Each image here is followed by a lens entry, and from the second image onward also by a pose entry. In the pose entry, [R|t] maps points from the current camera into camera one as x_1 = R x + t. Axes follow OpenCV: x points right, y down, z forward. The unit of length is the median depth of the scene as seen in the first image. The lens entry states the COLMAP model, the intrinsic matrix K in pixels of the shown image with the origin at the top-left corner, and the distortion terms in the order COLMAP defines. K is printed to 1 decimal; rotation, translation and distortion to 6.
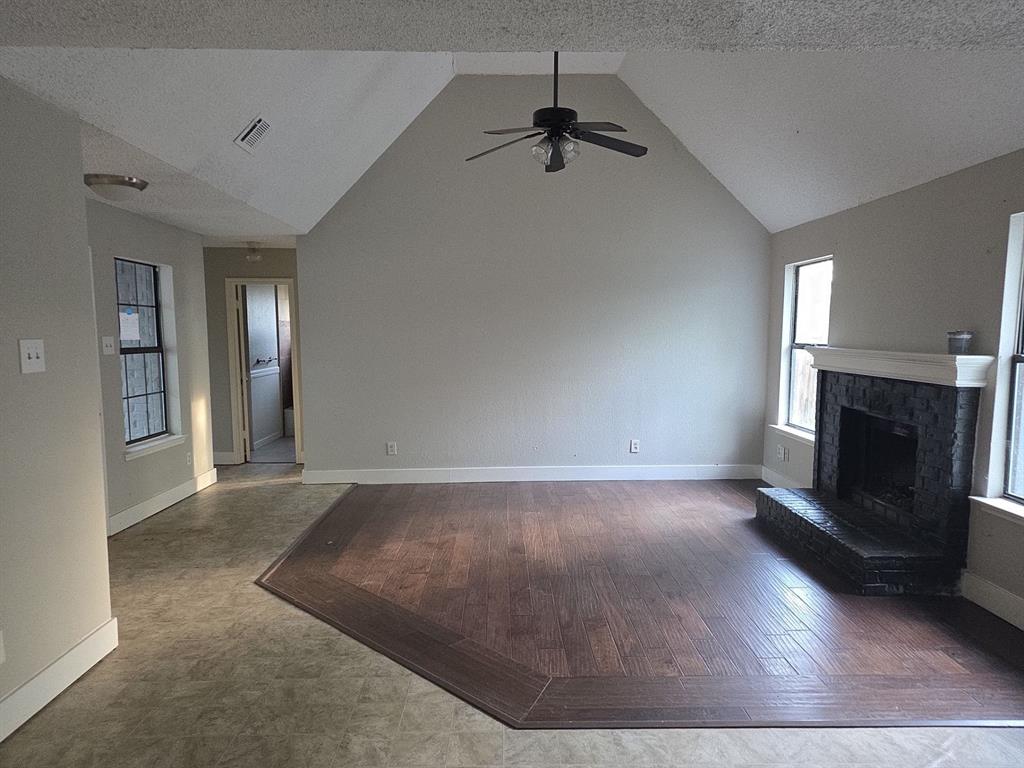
lens RADIAL K [[673.2, 0, 514.3], [0, 673.2, 388.0], [0, 0, 1]] dist [0.074852, -0.053101]
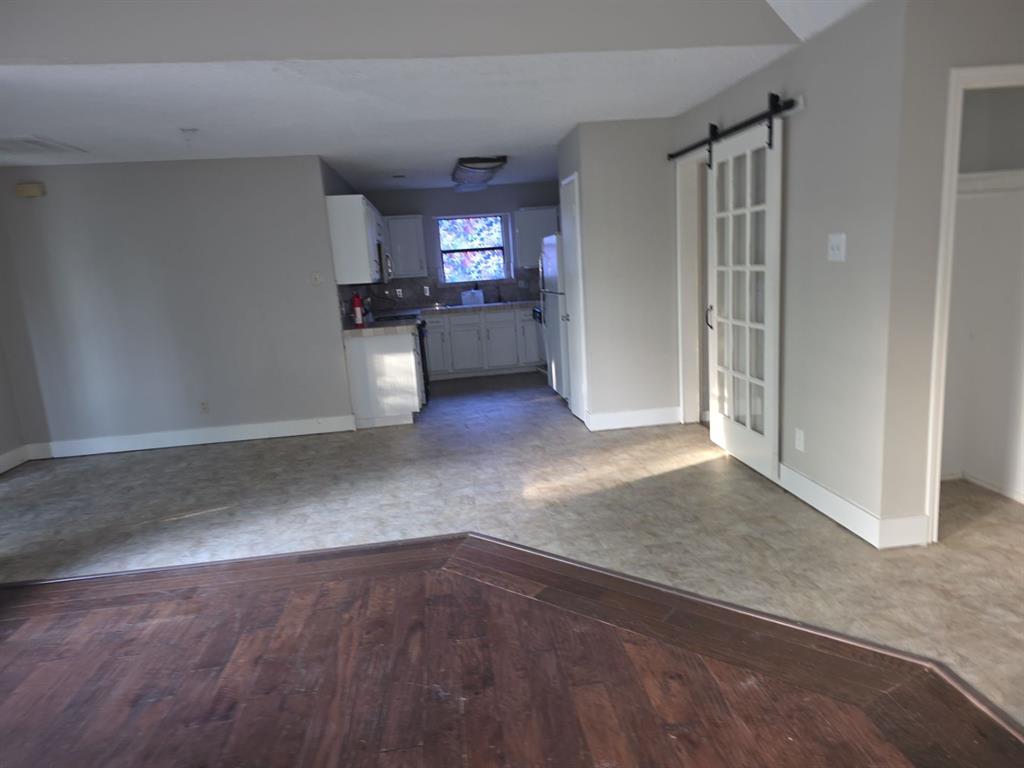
lens RADIAL K [[673.2, 0, 519.6], [0, 673.2, 397.5], [0, 0, 1]] dist [0.074852, -0.053101]
pose [[-0.992311, 0.084725, -0.090222, 0.004137], [0.055418, 0.955965, 0.288201, -0.119408], [0.110667, 0.280985, -0.953310, 1.507444]]
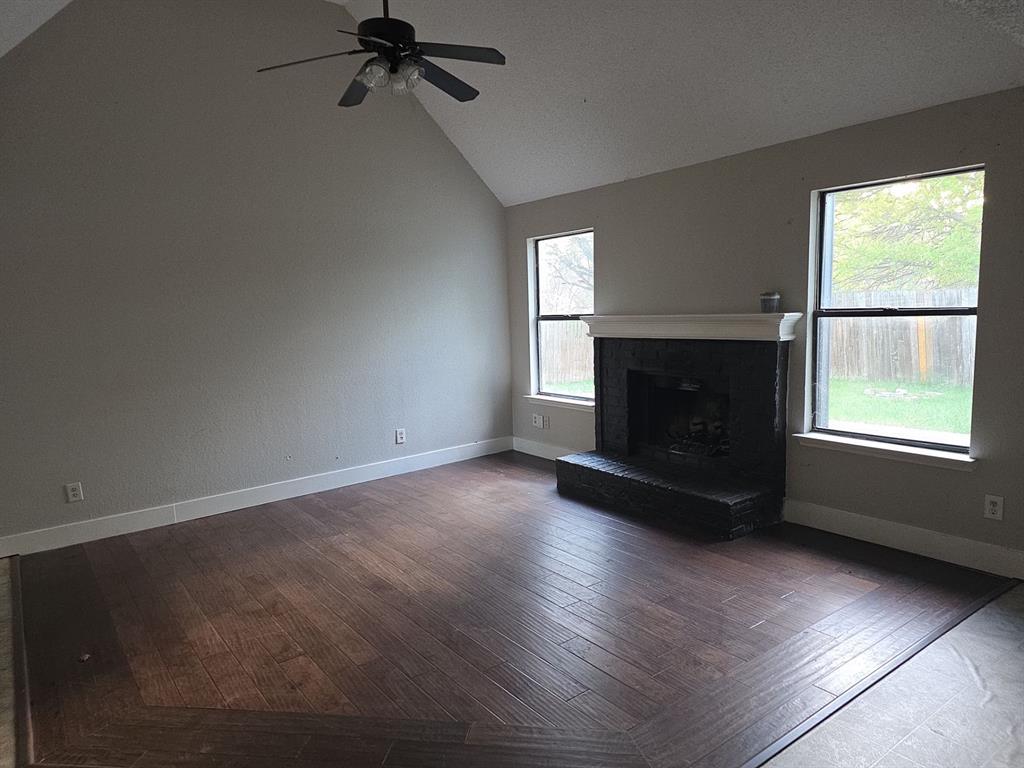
lens RADIAL K [[673.2, 0, 504.1], [0, 673.2, 383.0], [0, 0, 1]] dist [0.074852, -0.053101]
pose [[0.815064, -0.098081, 0.571009, -0.362798], [0.087129, 0.995108, 0.046559, -0.023734], [-0.572782, 0.011803, 0.819623, 0.317979]]
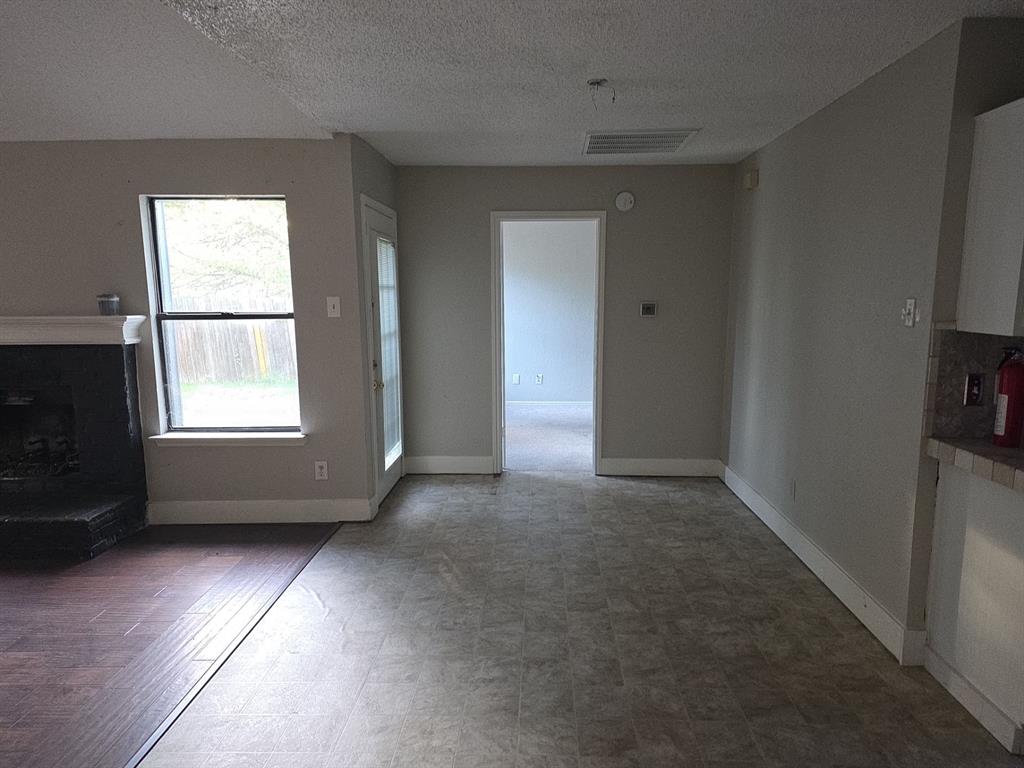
lens RADIAL K [[673.2, 0, 516.5], [0, 673.2, 398.0], [0, 0, 1]] dist [0.074852, -0.053101]
pose [[0.047206, -0.156351, 0.986573, -0.416301], [0.099974, 0.983454, 0.151073, -0.019767], [-0.993870, 0.091500, 0.062056, 0.289933]]
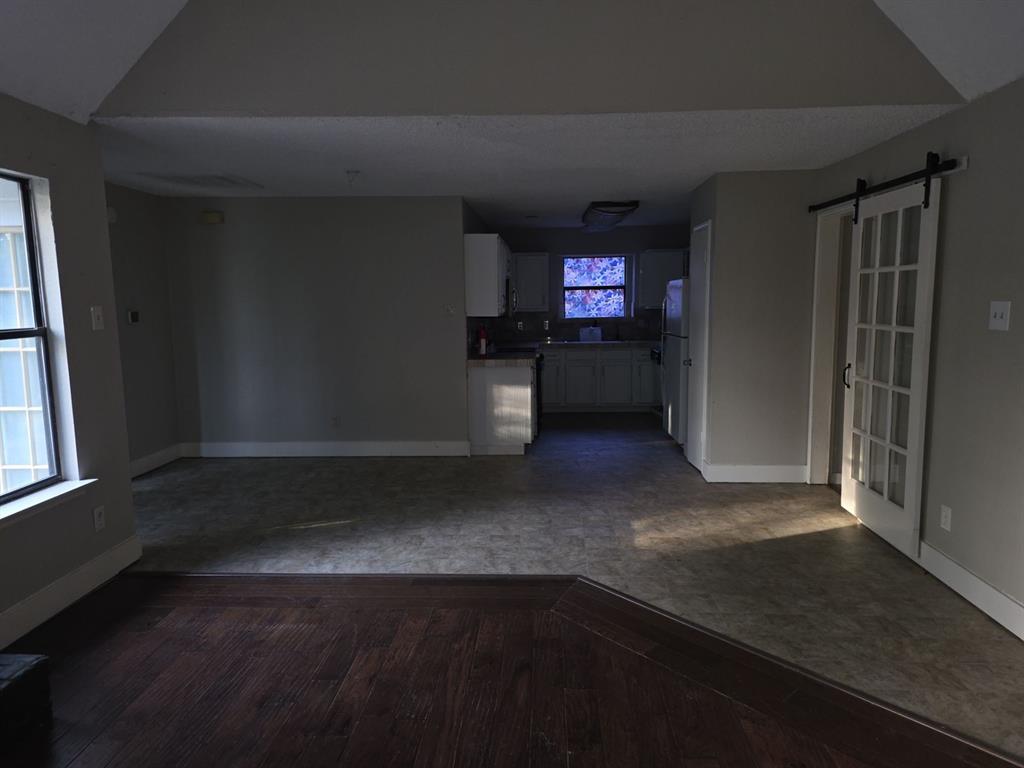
lens RADIAL K [[673.2, 0, 522.4], [0, 673.2, 382.1], [0, 0, 1]] dist [0.074852, -0.053101]
pose [[-0.998317, 0.001393, 0.057973, 0.027503], [0.013944, 0.976146, 0.216665, -0.136948], [-0.056289, 0.217109, -0.974523, 1.513870]]
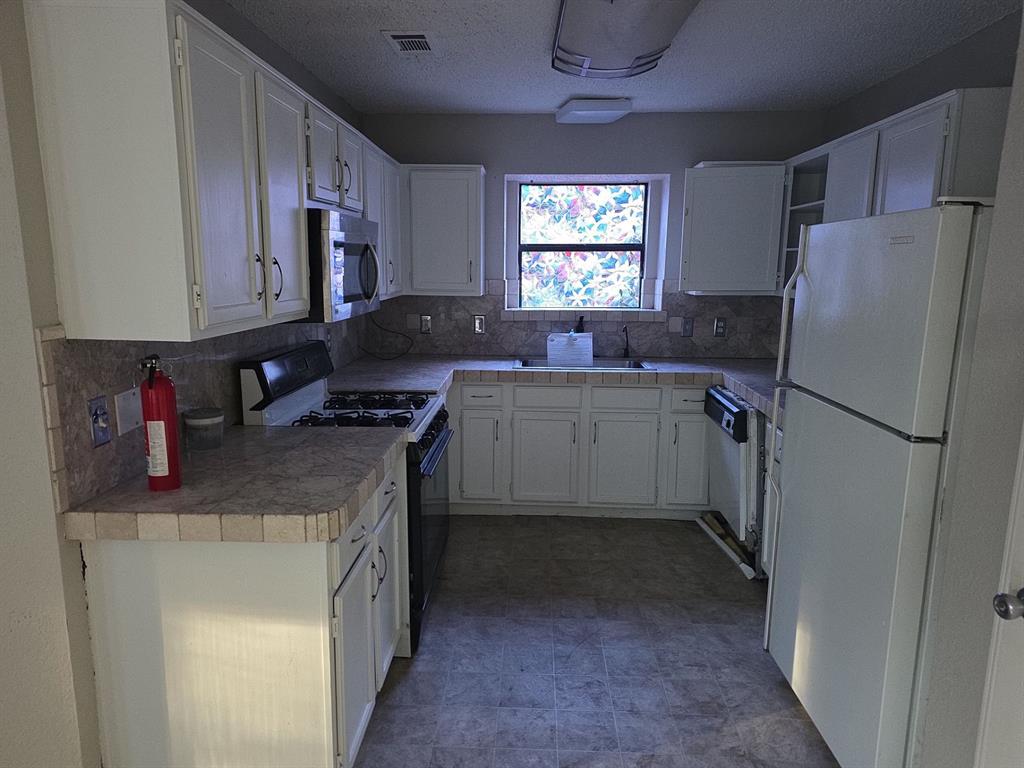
lens RADIAL K [[673.2, 0, 504.1], [0, 673.2, 382.0], [0, 0, 1]] dist [0.074852, -0.053101]
pose [[-0.997828, -0.020656, 0.062551, -0.033945], [-0.003326, 0.964151, 0.265333, -0.027707], [-0.065790, 0.264549, -0.962126, 0.297083]]
